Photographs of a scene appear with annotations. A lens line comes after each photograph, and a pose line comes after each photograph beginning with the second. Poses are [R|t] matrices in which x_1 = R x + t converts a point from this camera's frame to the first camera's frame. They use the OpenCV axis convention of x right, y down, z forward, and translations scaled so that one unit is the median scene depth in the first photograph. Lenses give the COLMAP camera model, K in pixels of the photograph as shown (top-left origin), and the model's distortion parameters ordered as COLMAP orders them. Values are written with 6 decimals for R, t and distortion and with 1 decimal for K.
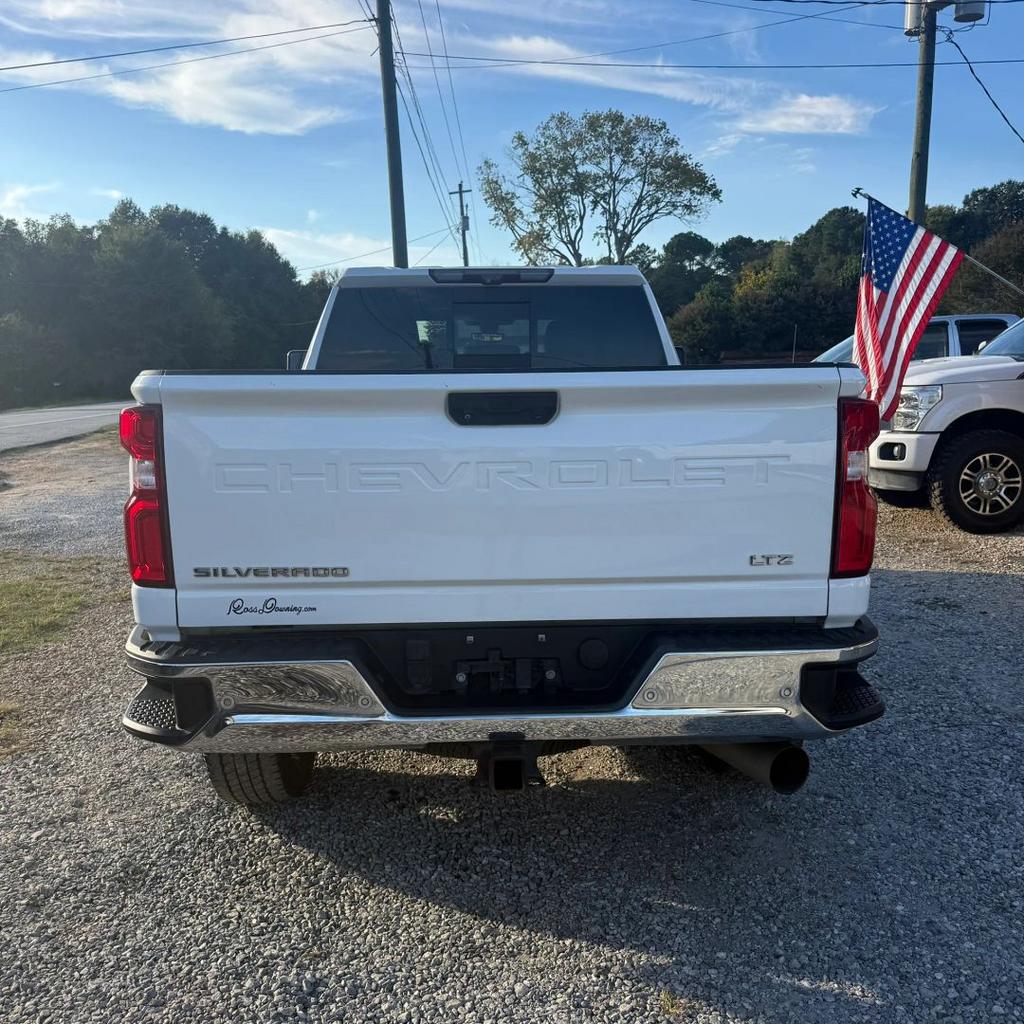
lens RADIAL K [[1065.6, 0, 512.0], [0, 1065.6, 512.0], [0, 0, 1]] dist [0.064913, -0.089225]
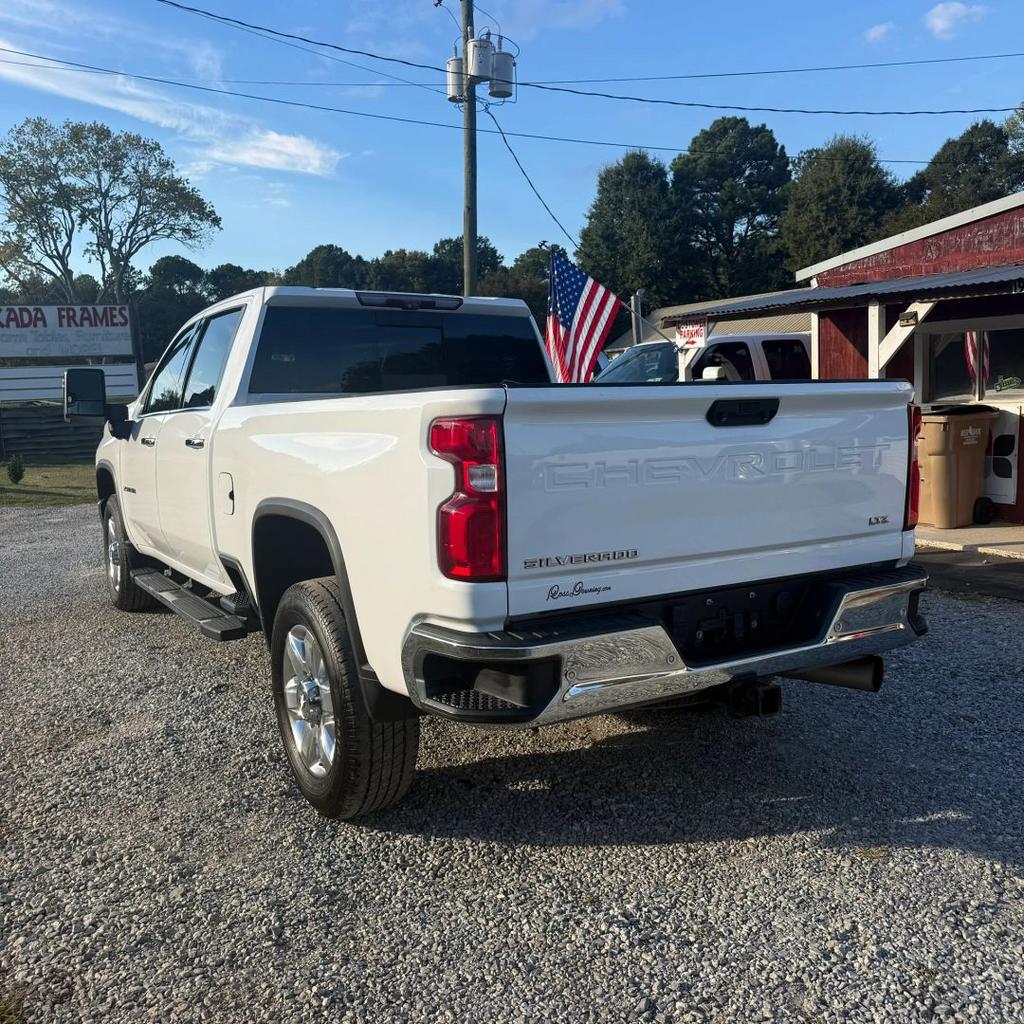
lens RADIAL K [[1065.6, 0, 512.0], [0, 1065.6, 512.0], [0, 0, 1]] dist [0.064913, -0.089225]
pose [[0.876579, -0.042381, 0.479389, -0.058516], [0.054900, 0.998418, -0.012119, 0.001659], [-0.478117, 0.036942, 0.877519, -0.000388]]
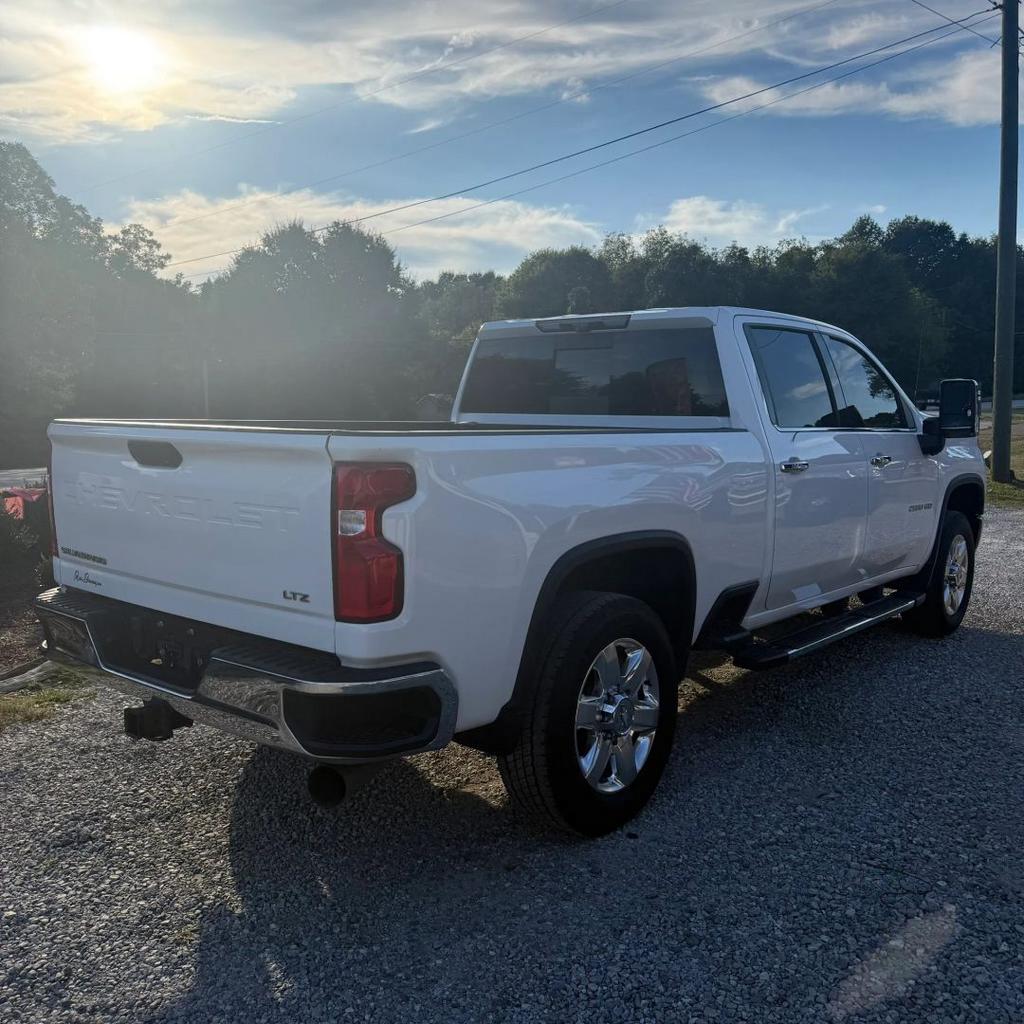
lens RADIAL K [[1111.5, 0, 542.8], [0, 1111.5, 513.0], [0, 0, 1]] dist [0.019541, -0.003838]
pose [[0.711491, 0.088747, -0.697069, 0.087214], [-0.093560, 0.995125, 0.031198, -0.007456], [0.696439, 0.043020, 0.716325, 0.021396]]
